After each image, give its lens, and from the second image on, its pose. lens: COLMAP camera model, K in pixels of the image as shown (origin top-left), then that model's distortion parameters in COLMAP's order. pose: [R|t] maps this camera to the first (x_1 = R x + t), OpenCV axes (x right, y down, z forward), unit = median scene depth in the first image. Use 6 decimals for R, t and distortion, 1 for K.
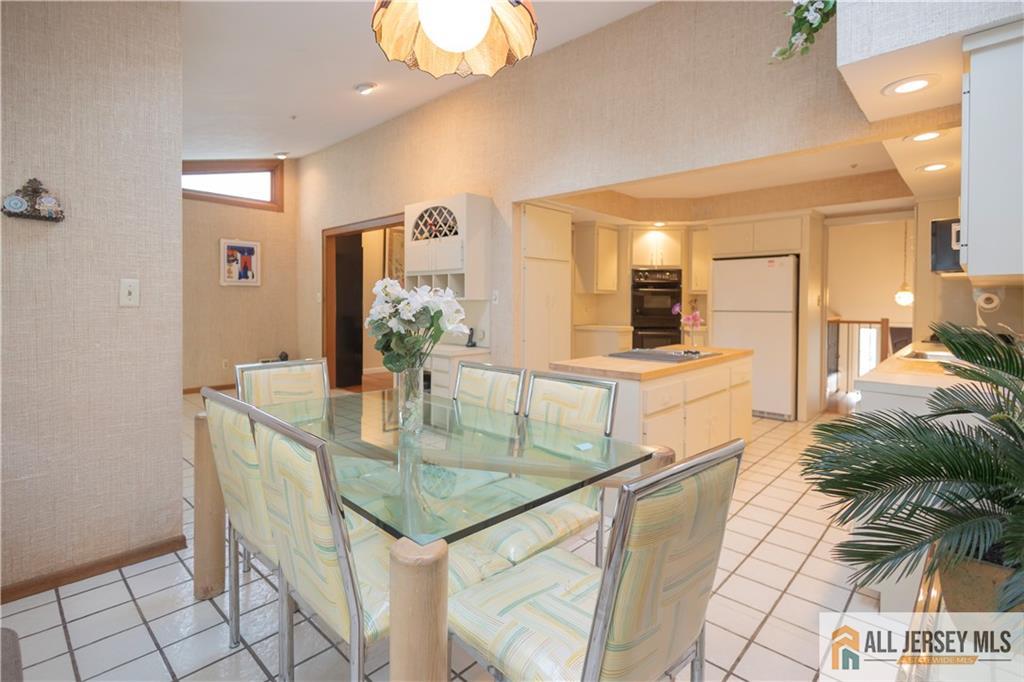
lens RADIAL K [[500.2, 0, 517.3], [0, 500.2, 309.7], [0, 0, 1]] dist [-0.017866, -0.000039]
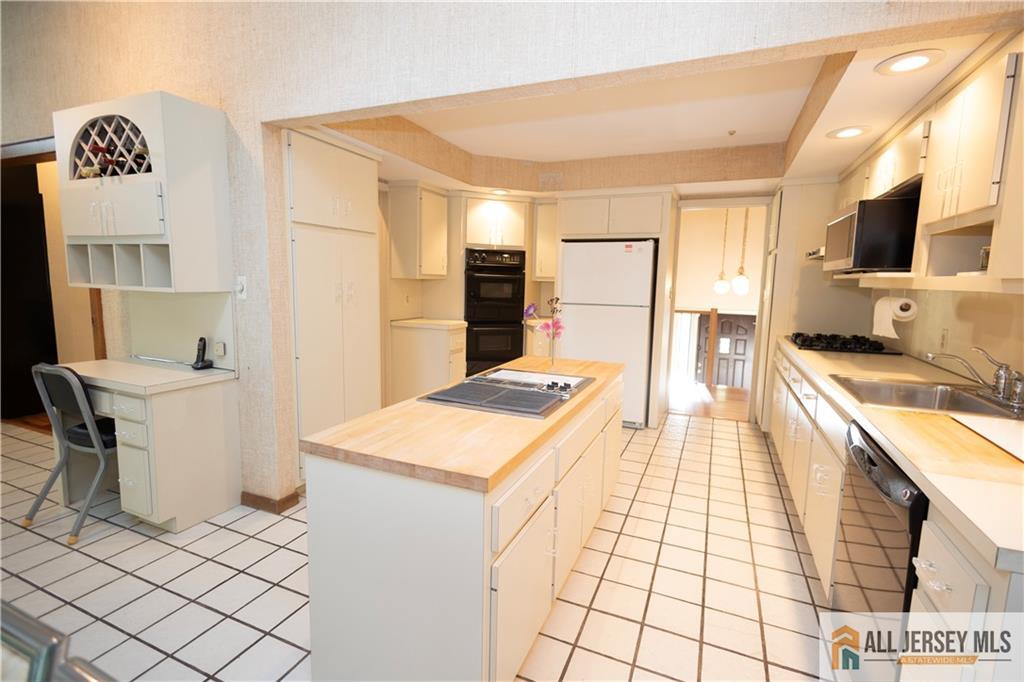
lens RADIAL K [[465.1, 0, 528.2], [0, 465.1, 336.2], [0, 0, 1]] dist [0.001964, 0.000303]
pose [[0.936000, -0.023880, 0.351189, 0.071135], [-0.014687, 0.994178, 0.106747, -0.027541], [-0.351693, -0.105073, 0.930200, 0.314903]]
